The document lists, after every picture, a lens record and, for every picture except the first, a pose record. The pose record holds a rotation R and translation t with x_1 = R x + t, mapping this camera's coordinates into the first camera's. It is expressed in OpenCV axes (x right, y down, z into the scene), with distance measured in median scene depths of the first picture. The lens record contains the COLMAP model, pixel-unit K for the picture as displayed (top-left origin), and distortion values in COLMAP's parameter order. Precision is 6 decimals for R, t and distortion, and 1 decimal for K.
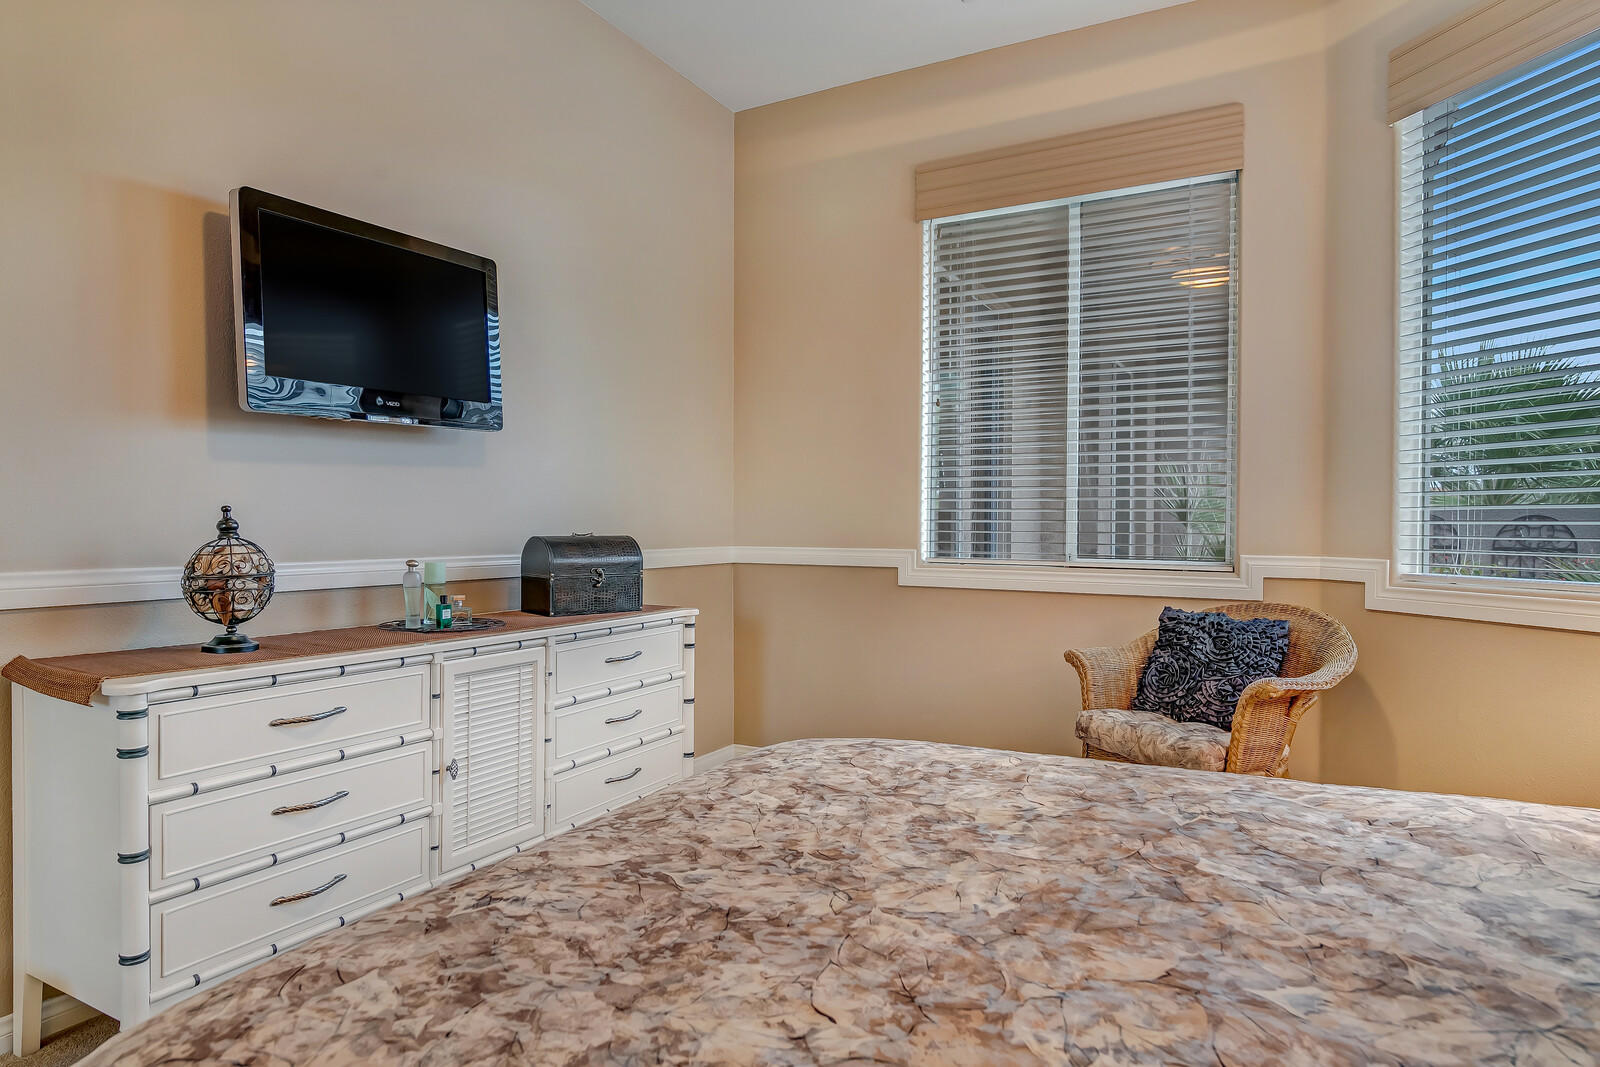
lens RADIAL K [[937.1, 0, 800.0], [0, 937.1, 533.5], [0, 0, 1]] dist [0.001246, 0.000131]
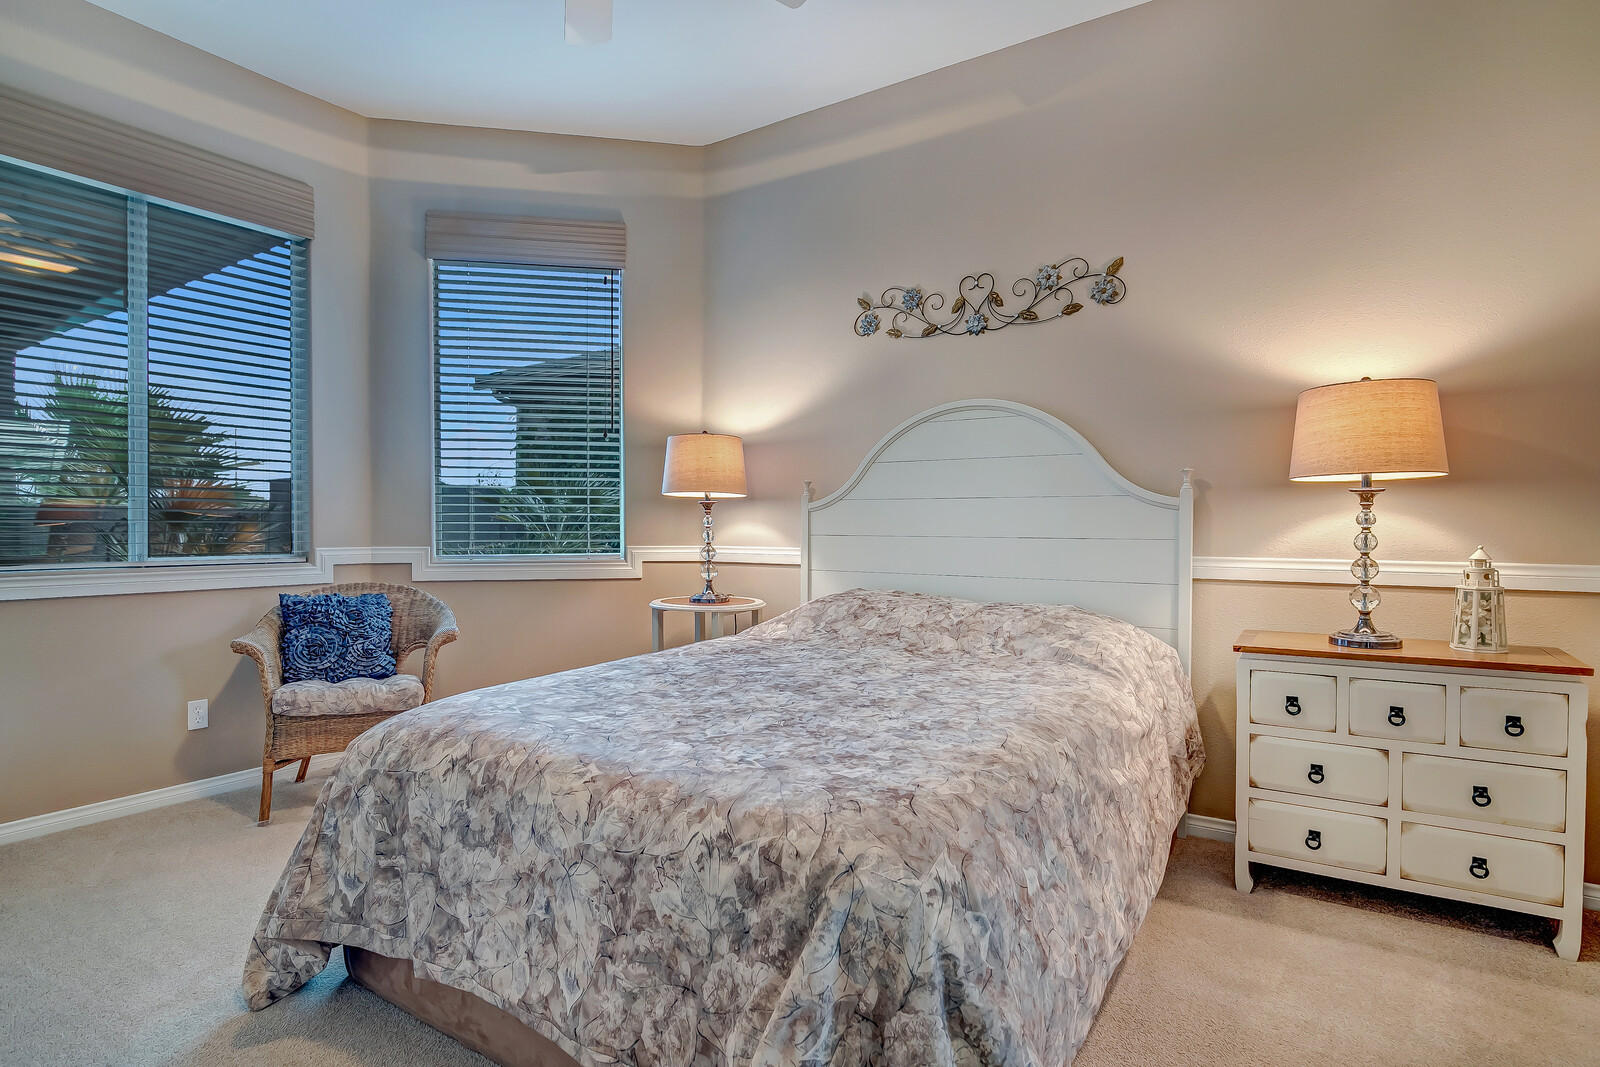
lens RADIAL K [[836.1, 0, 800.0], [0, 836.1, 533.5], [0, 0, 1]] dist [-0.000384, -0.000251]
pose [[0.062814, -0.017286, 0.997876, -1.736913], [0.012067, 0.999790, 0.016560, -0.020448], [-0.997952, 0.011001, 0.063010, 0.805008]]
